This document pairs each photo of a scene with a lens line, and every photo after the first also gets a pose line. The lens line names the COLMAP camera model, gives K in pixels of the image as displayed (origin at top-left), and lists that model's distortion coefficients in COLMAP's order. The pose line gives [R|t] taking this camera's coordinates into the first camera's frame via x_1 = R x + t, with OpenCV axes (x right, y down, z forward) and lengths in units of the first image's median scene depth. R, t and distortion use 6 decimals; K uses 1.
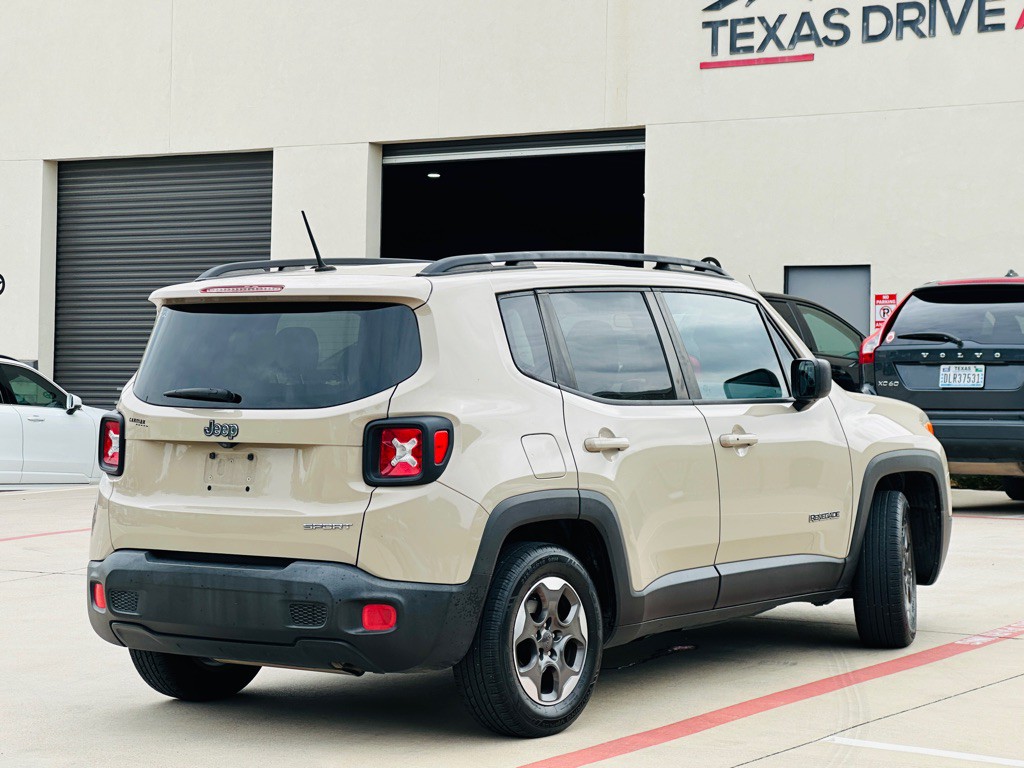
lens RADIAL K [[2572.1, 0, 512.0], [0, 2572.1, 384.0], [0, 0, 1]] dist [-0.070017, 4.603511]
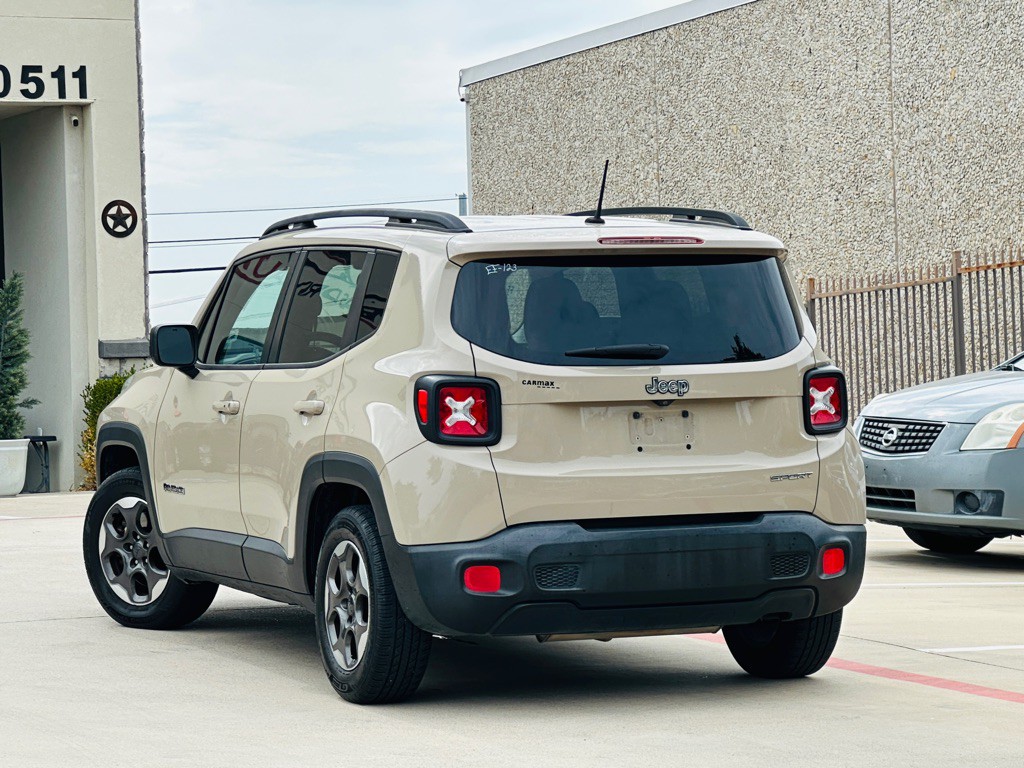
lens RADIAL K [[3737.4, 0, 526.8], [0, 3737.4, 385.8], [0, 0, 1]] dist [-0.946396, 31.439619]
pose [[0.506883, -0.025128, 0.861648, -1.326055], [0.031404, 0.999450, 0.010673, 0.000913], [-0.861443, 0.021649, 0.507393, 0.334013]]
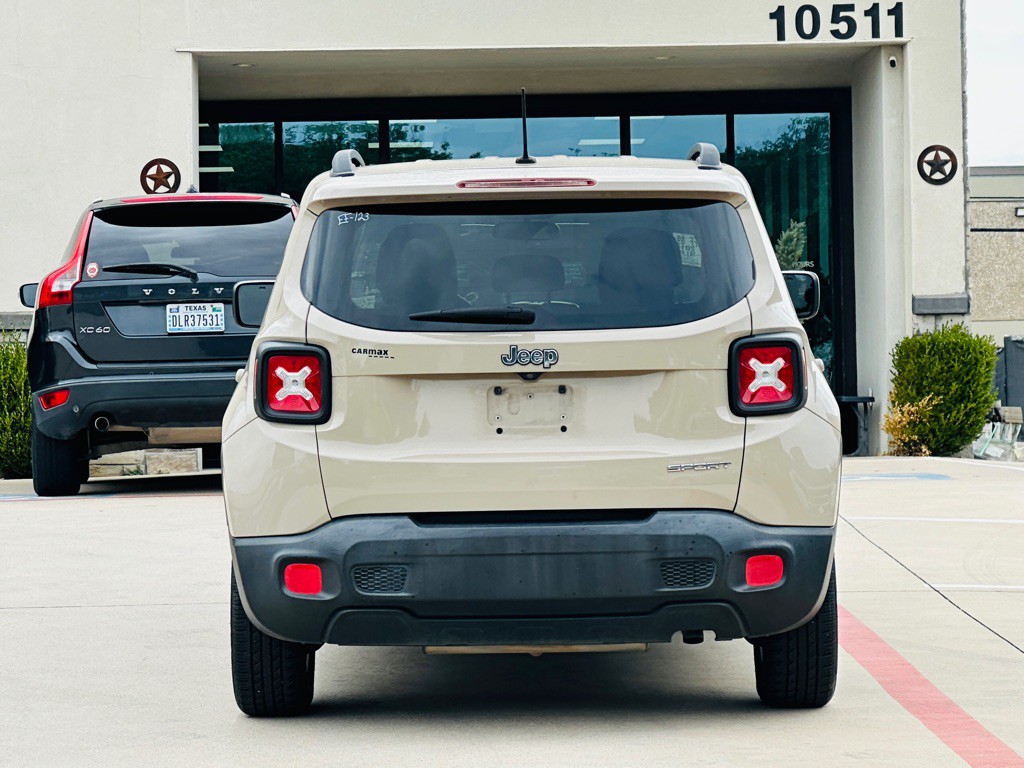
lens RADIAL K [[3737.4, 0, 526.8], [0, 3737.4, 385.8], [0, 0, 1]] dist [-0.946396, 31.439619]
pose [[0.802215, -0.028586, 0.596350, -0.803028], [0.026535, 0.999573, 0.012220, 0.012330], [-0.596445, 0.006021, 0.802632, 0.060484]]
